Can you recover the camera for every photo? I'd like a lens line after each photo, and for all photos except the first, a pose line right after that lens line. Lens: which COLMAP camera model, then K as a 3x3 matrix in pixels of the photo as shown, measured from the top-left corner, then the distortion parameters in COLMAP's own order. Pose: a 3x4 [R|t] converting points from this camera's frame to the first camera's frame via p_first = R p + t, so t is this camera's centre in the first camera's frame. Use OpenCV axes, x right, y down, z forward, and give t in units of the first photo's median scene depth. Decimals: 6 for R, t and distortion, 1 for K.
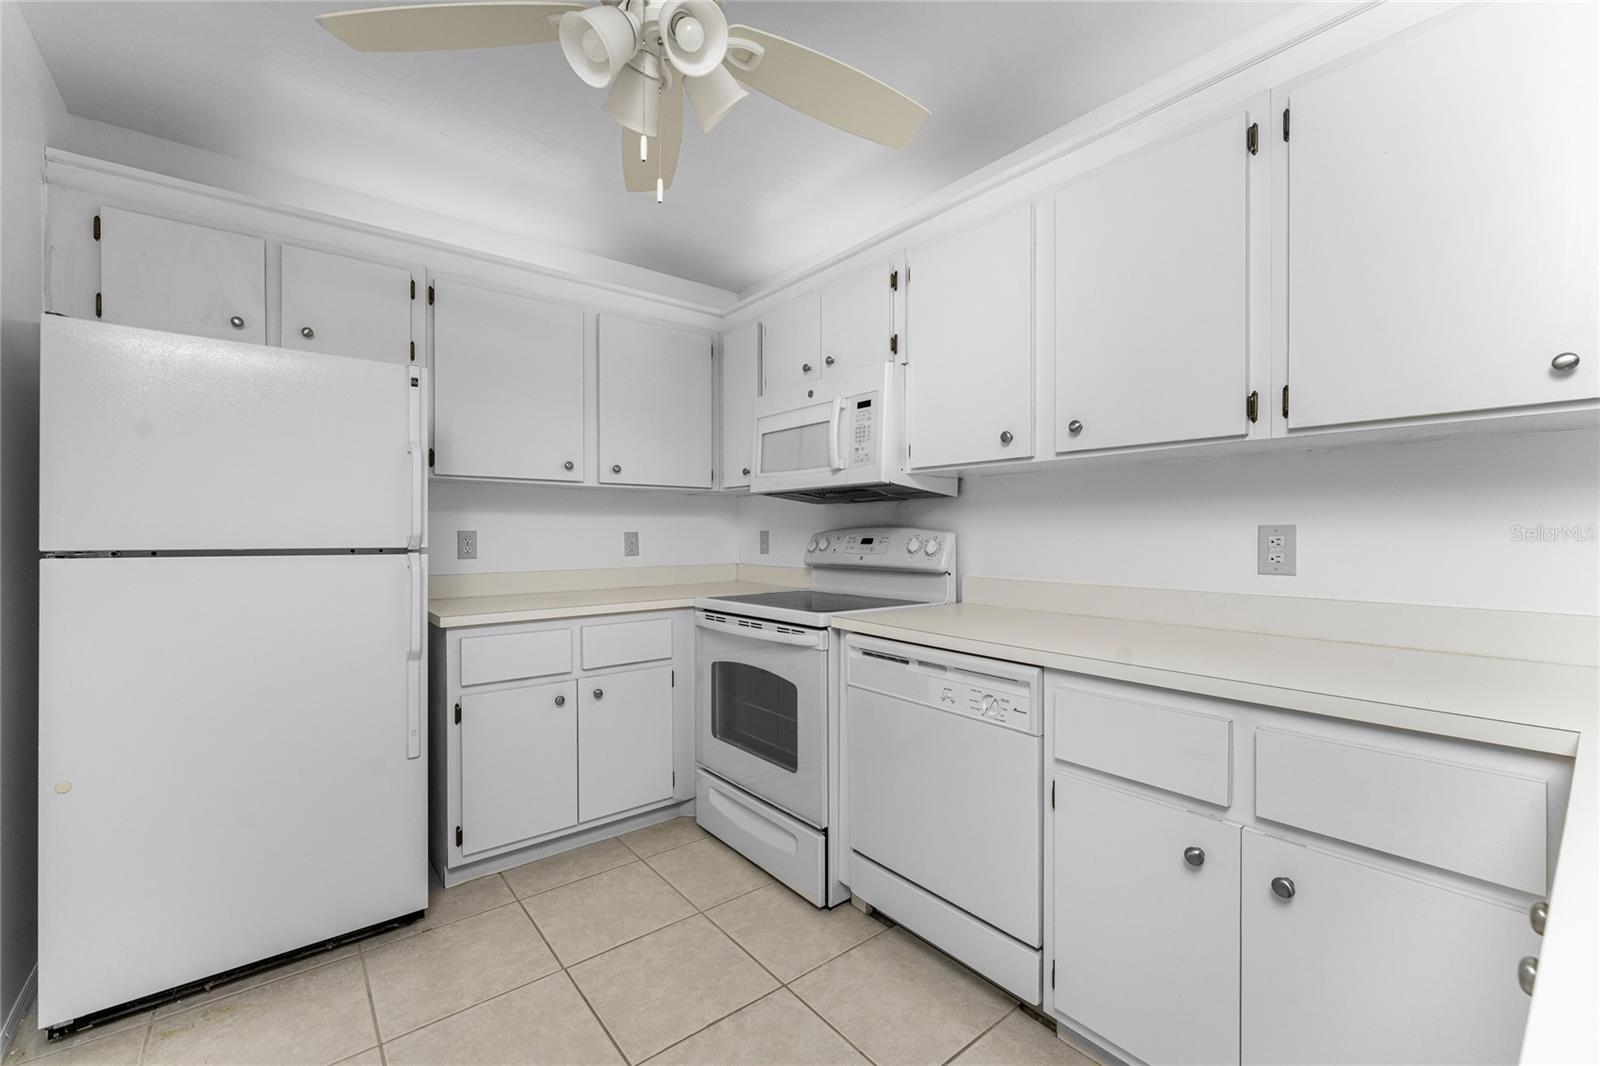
lens RADIAL K [[667.8, 0, 800.0], [0, 667.8, 533.0], [0, 0, 1]] dist [-0.002883, -0.000231]
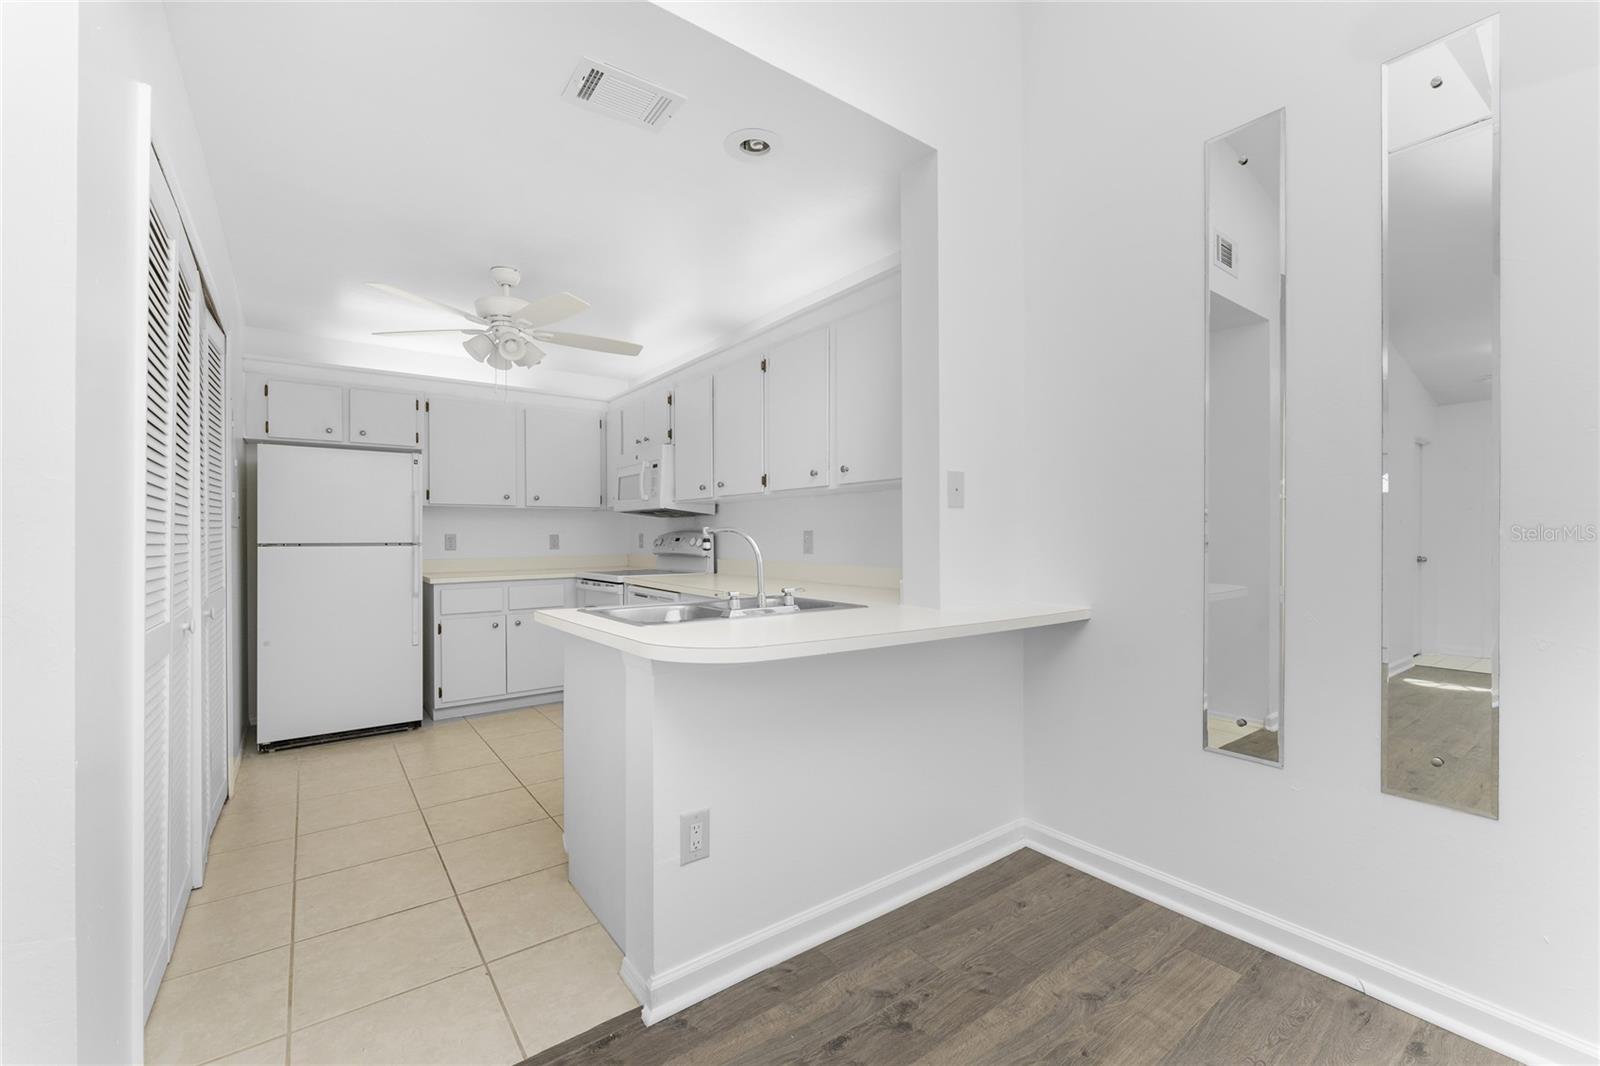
lens RADIAL K [[655.1, 0, 793.9], [0, 655.1, 535.4], [0, 0, 1]] dist [-0.001570, 0.000145]
pose [[0.999516, -0.001975, -0.031053, 0.564414], [0.001964, 0.999998, -0.000383, 0.002817], [0.031054, 0.000322, 0.999518, -0.851642]]
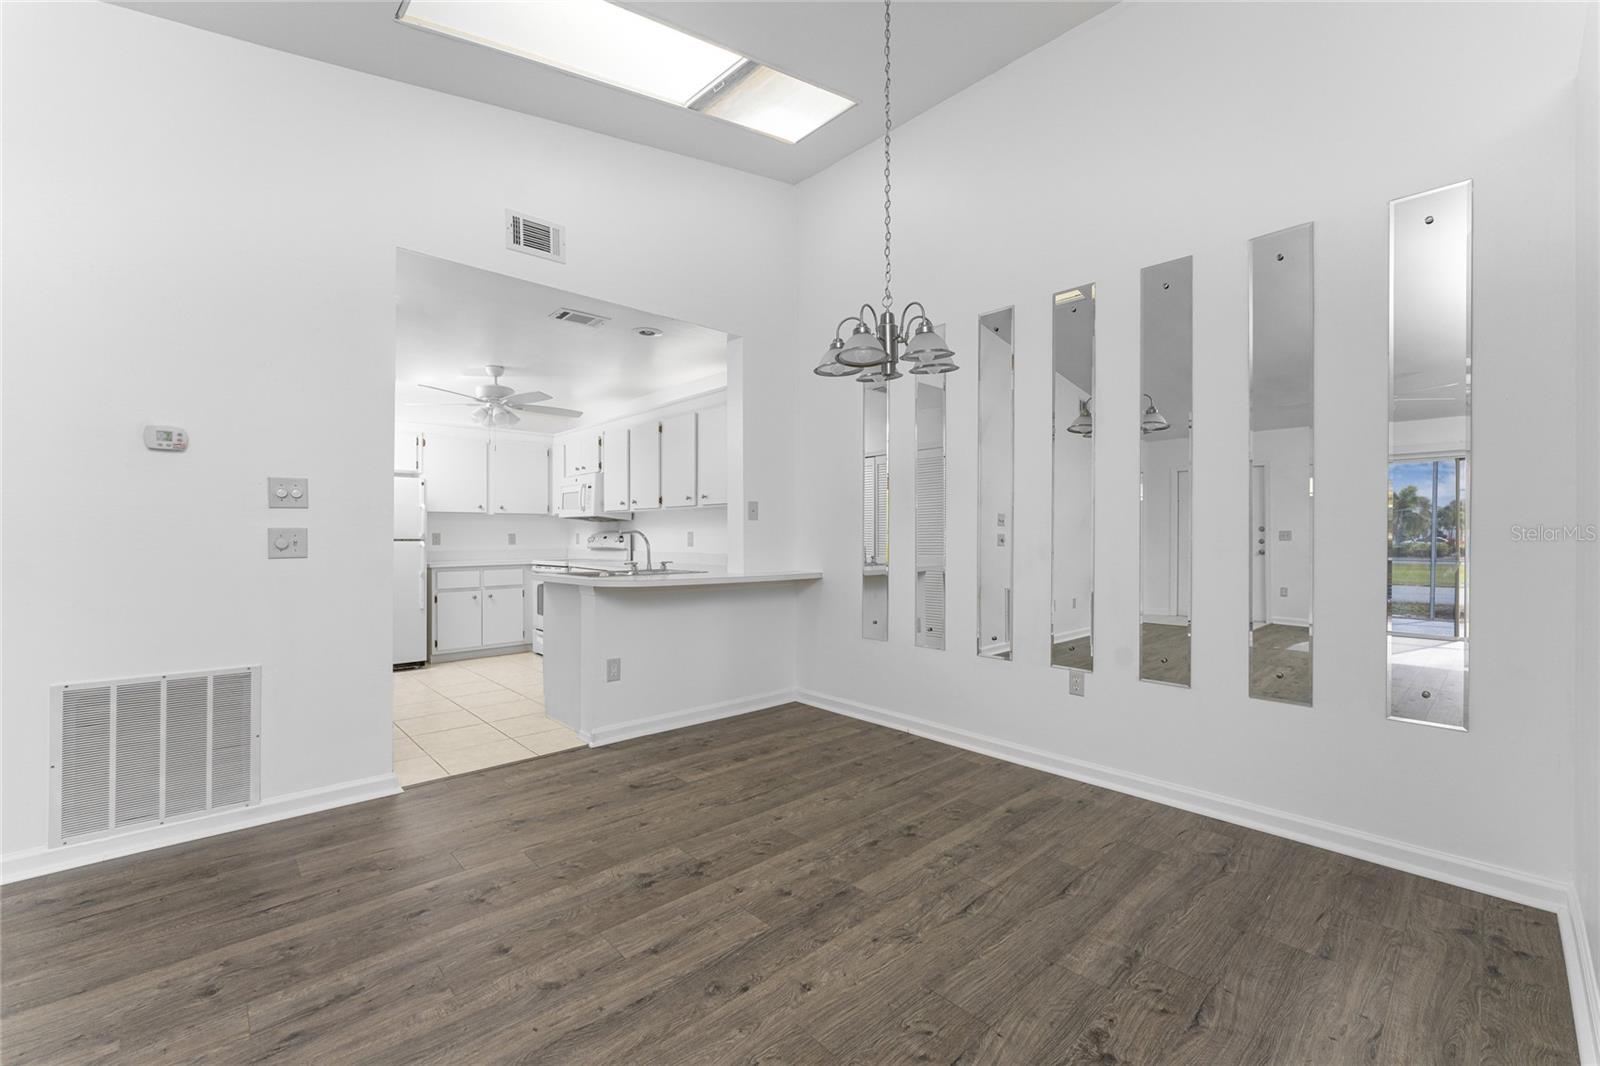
lens RADIAL K [[650.6, 0, 787.9], [0, 650.6, 534.5], [0, 0, 1]] dist [-0.008874, 0.000249]
pose [[0.997708, -0.000360, 0.067665, 0.755972], [0.000365, 1.000000, -0.000060, 0.002349], [-0.067665, 0.000084, 0.997708, -1.771557]]
